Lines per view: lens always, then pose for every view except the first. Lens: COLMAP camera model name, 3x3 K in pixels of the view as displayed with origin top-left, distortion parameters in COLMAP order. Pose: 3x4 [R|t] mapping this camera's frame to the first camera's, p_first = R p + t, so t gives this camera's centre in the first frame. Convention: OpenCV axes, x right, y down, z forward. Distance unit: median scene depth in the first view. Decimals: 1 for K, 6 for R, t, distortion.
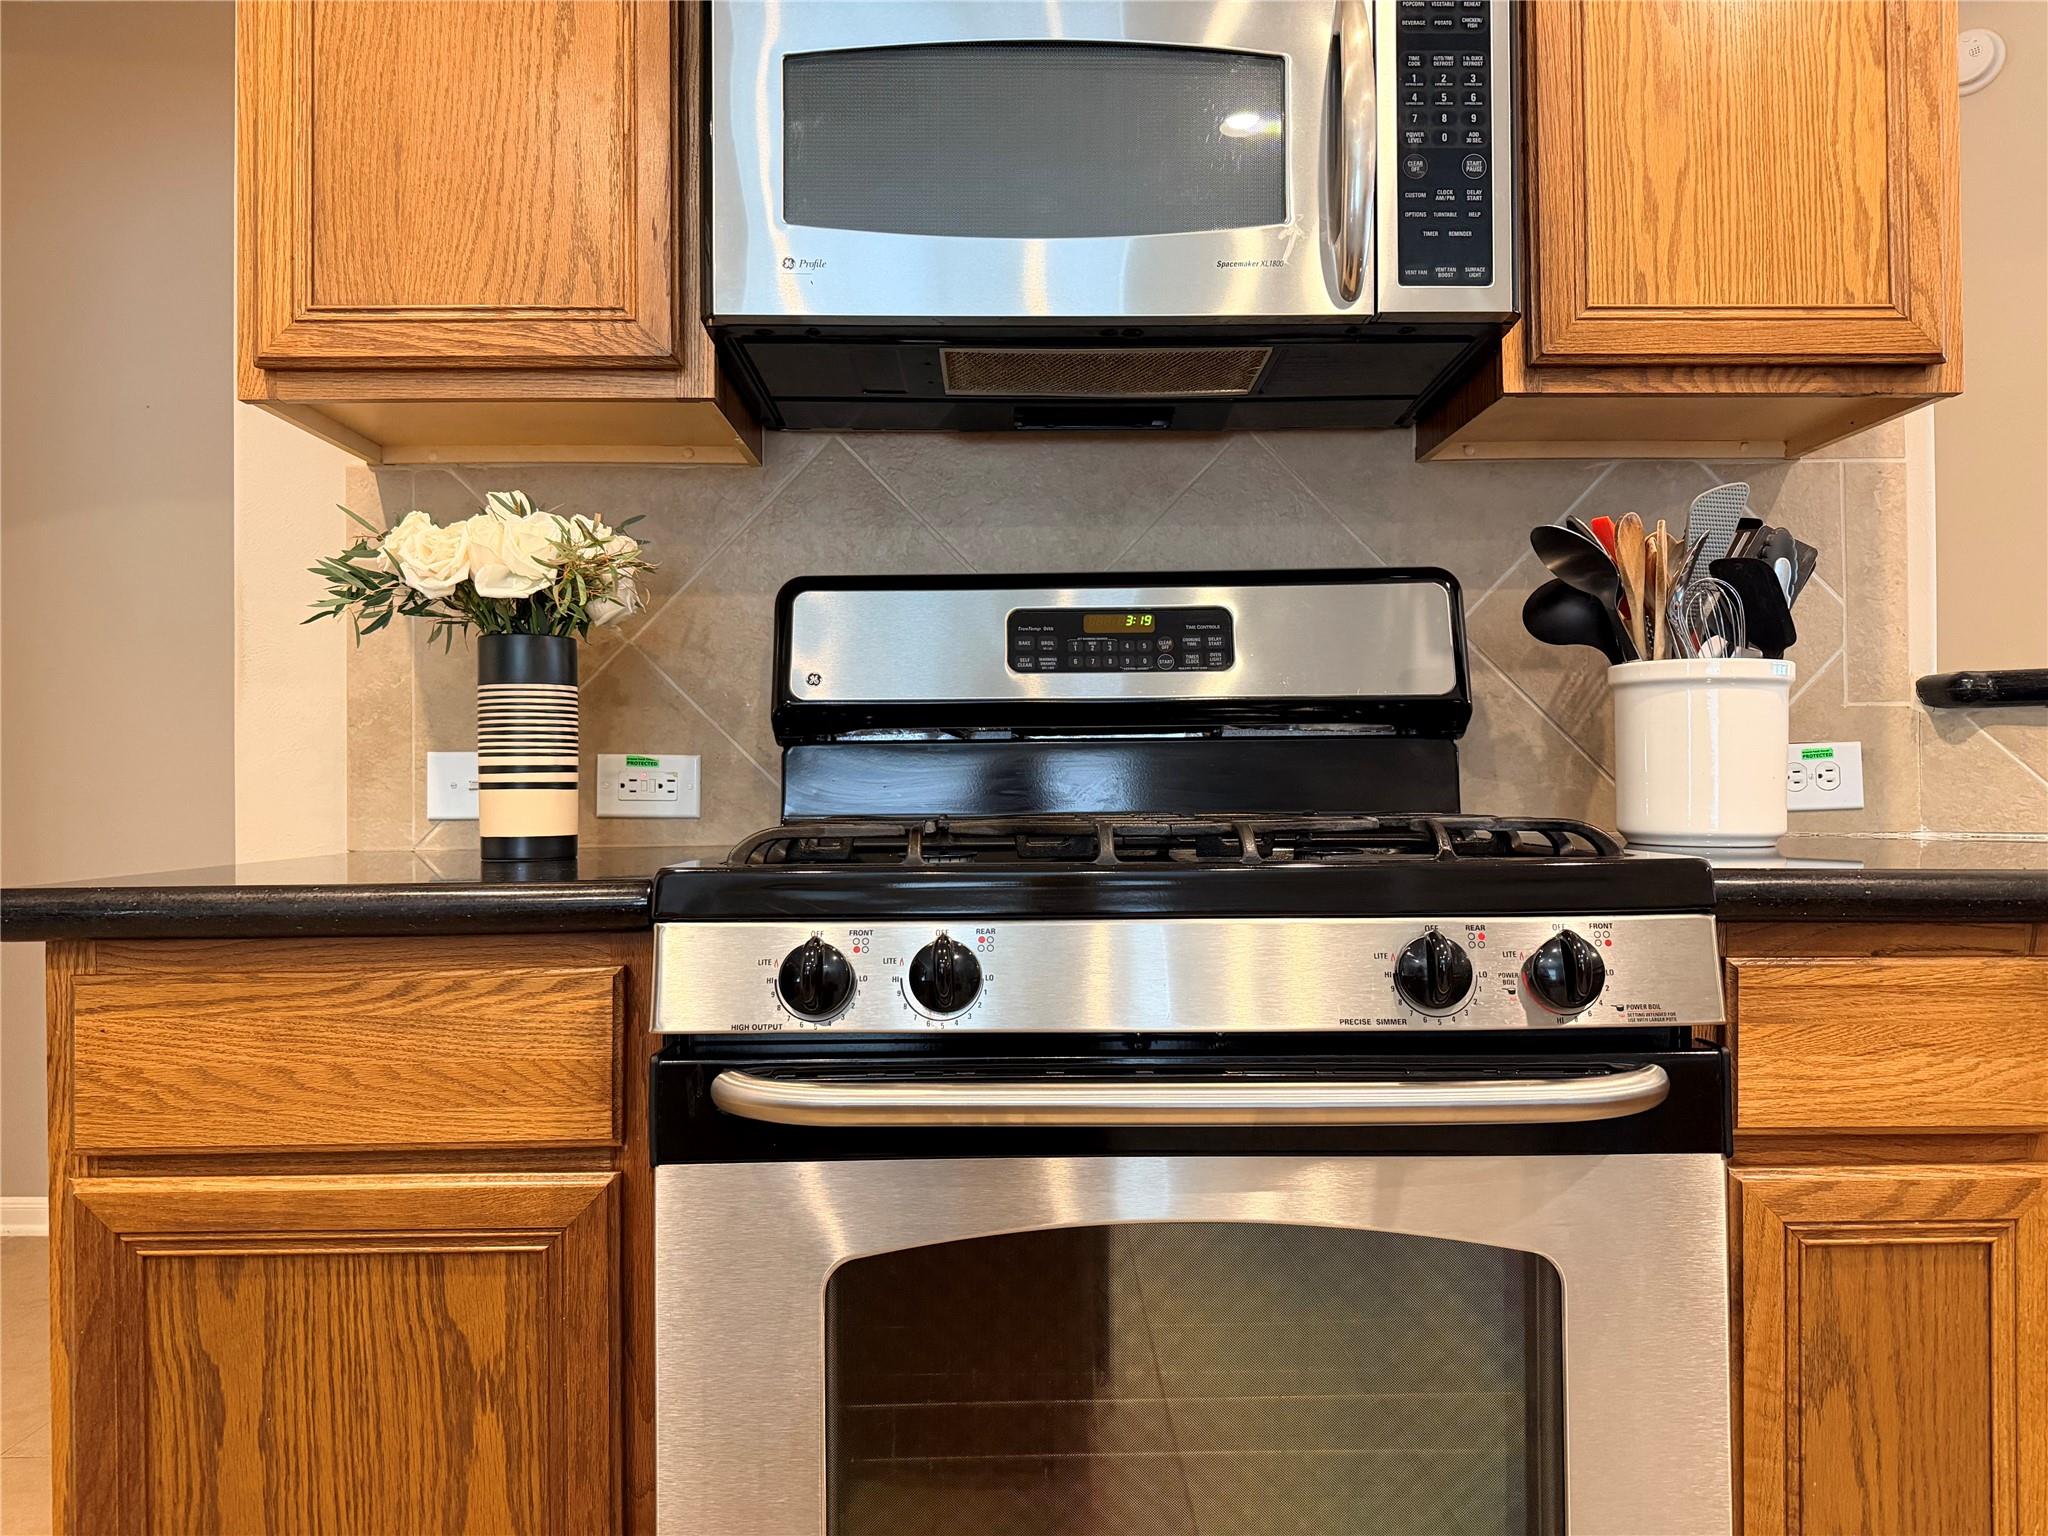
lens RADIAL K [[1429.5, 0, 1024.0], [0, 1429.5, 768.0], [0, 0, 1]] dist [0.111590, -0.186624]
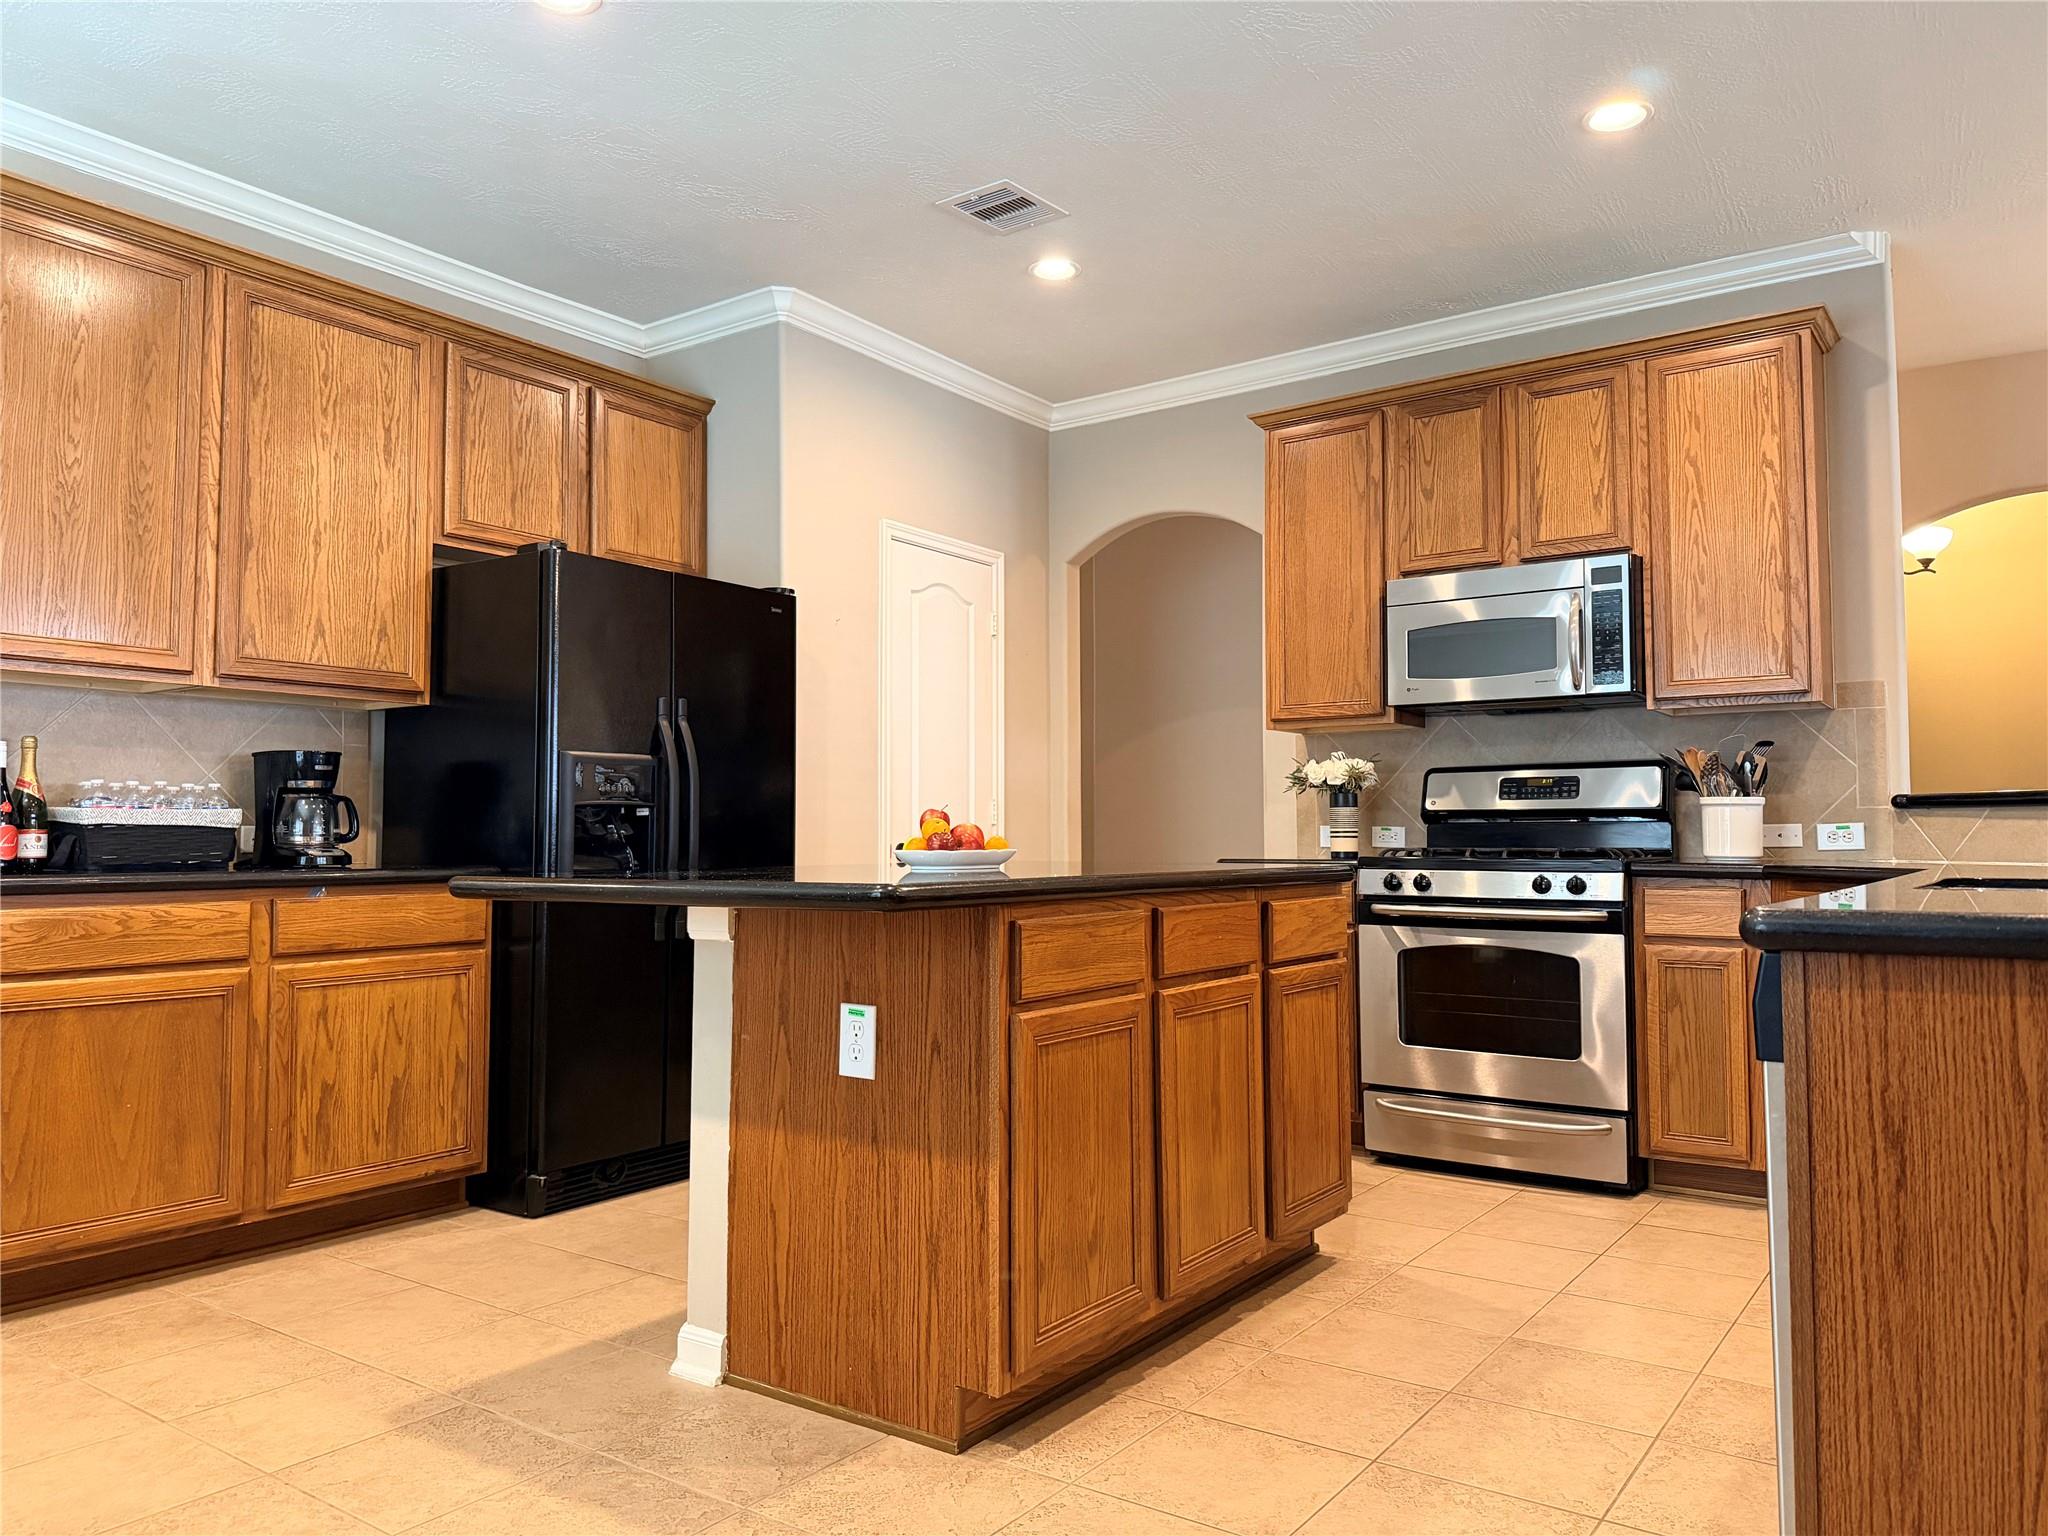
lens RADIAL K [[1429.5, 0, 1024.0], [0, 1429.5, 768.0], [0, 0, 1]] dist [0.111590, -0.186624]
pose [[0.805129, -0.024180, -0.592606, 1.090816], [0.002973, 0.999321, -0.036736, -0.029535], [0.593092, 0.027816, 0.804654, -2.237632]]
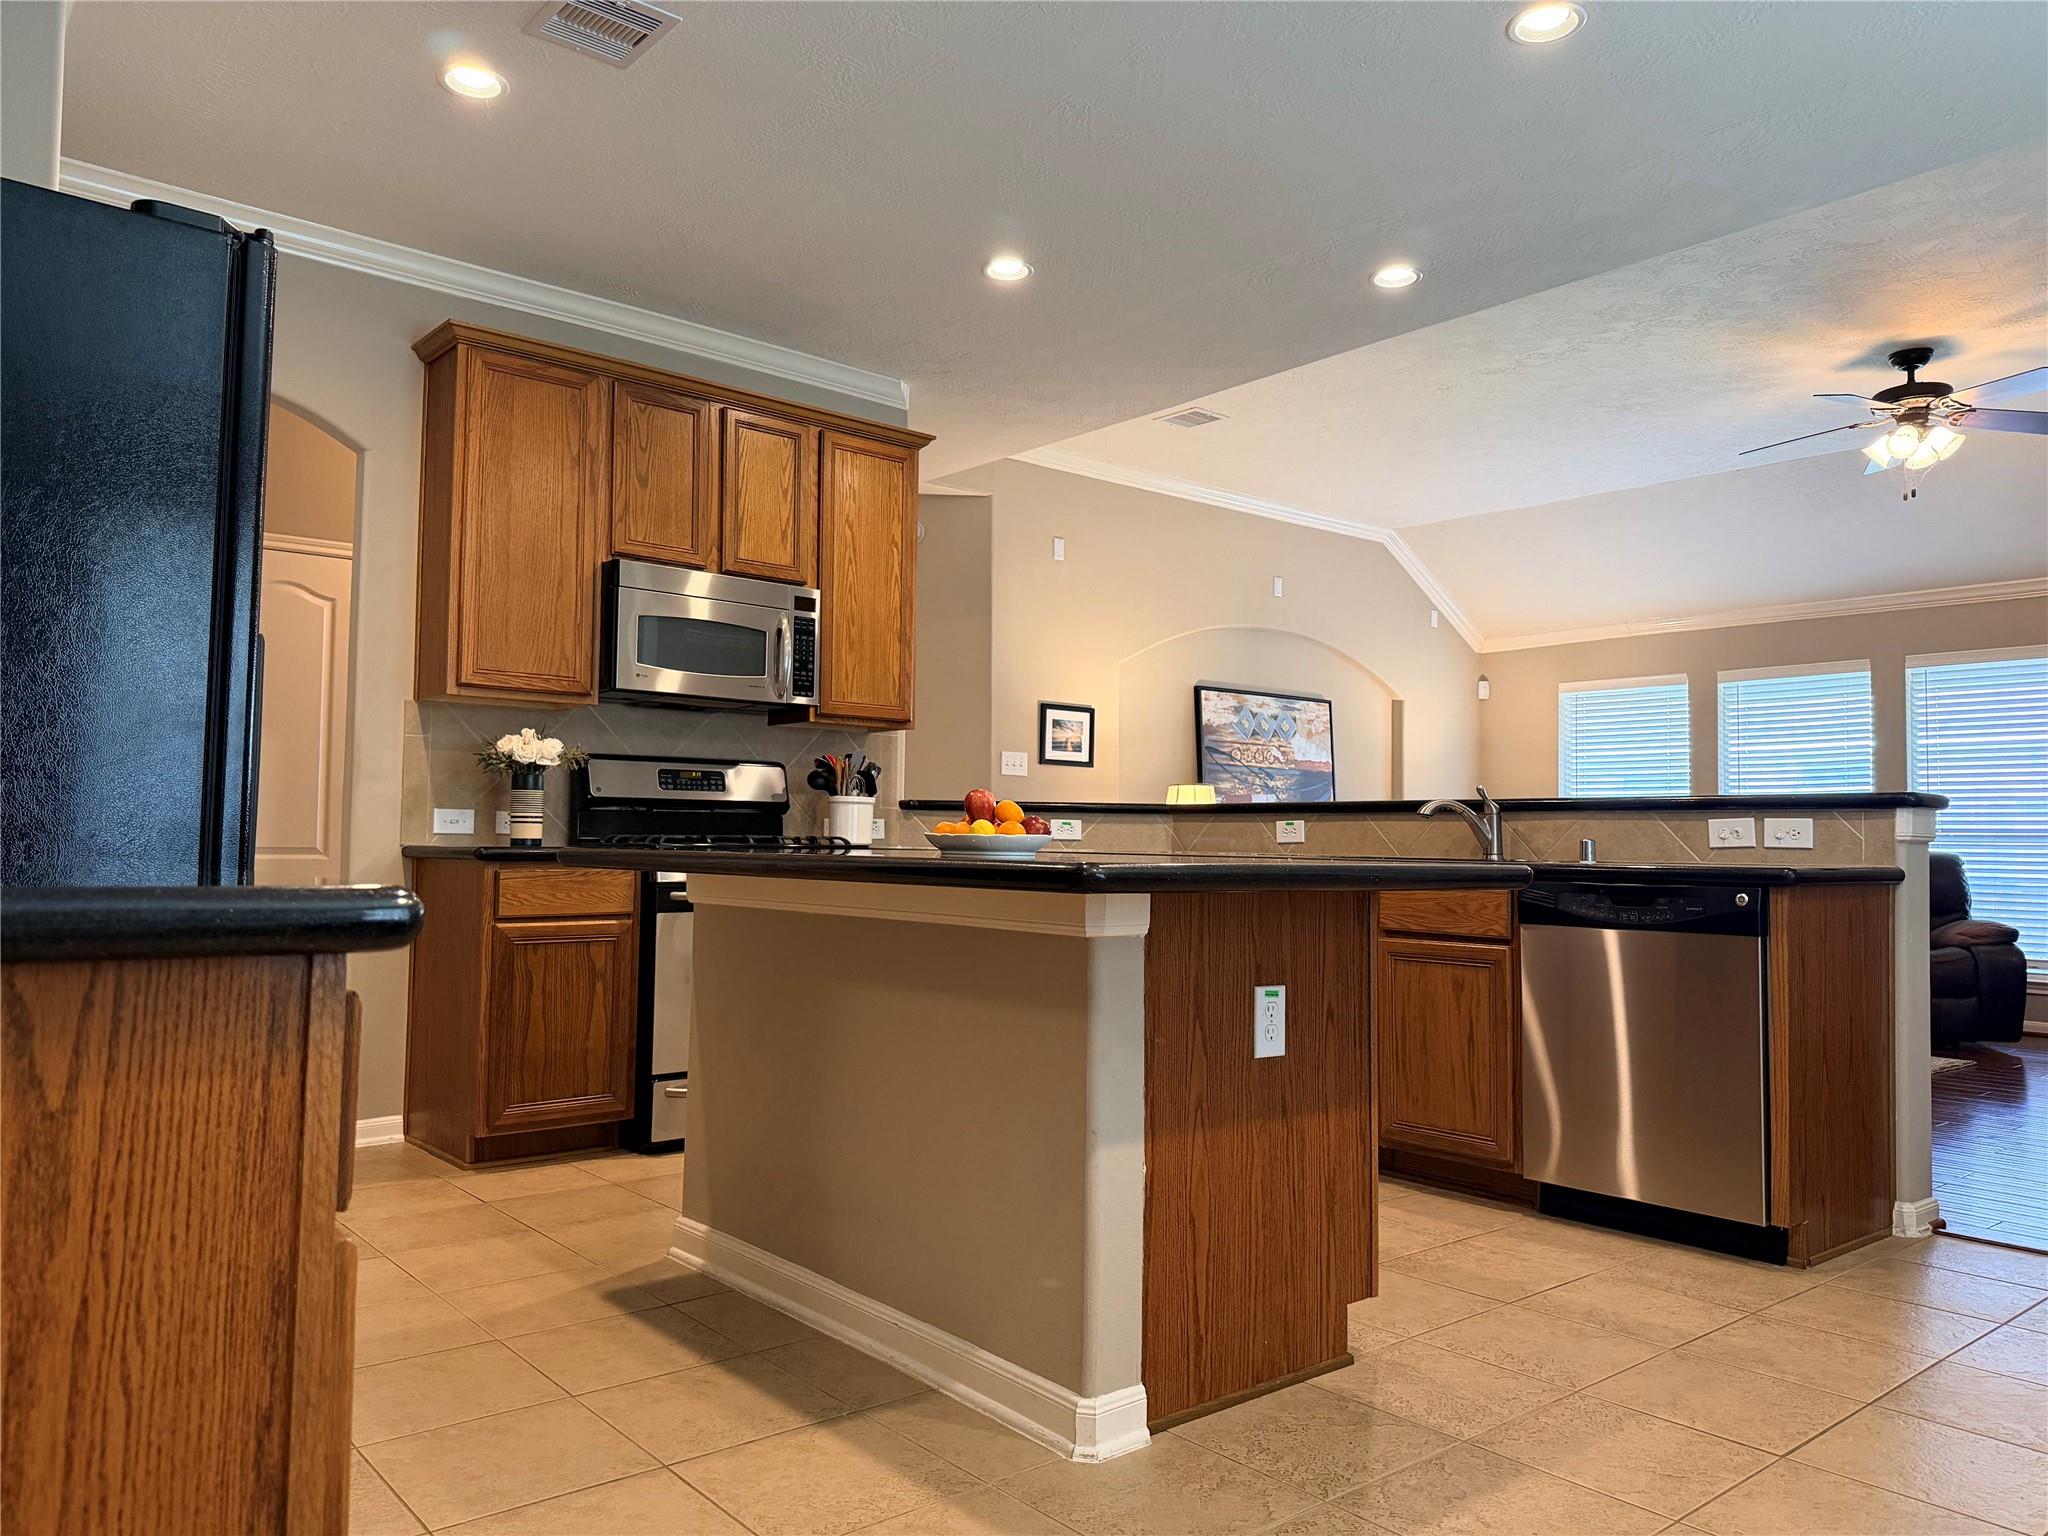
lens RADIAL K [[1429.5, 0, 1024.0], [0, 1429.5, 768.0], [0, 0, 1]] dist [0.111590, -0.186624]
pose [[0.777289, 0.050645, 0.627102, -1.515062], [-0.026656, 0.998511, -0.047601, 0.015585], [-0.628579, 0.020284, 0.777481, -2.151635]]
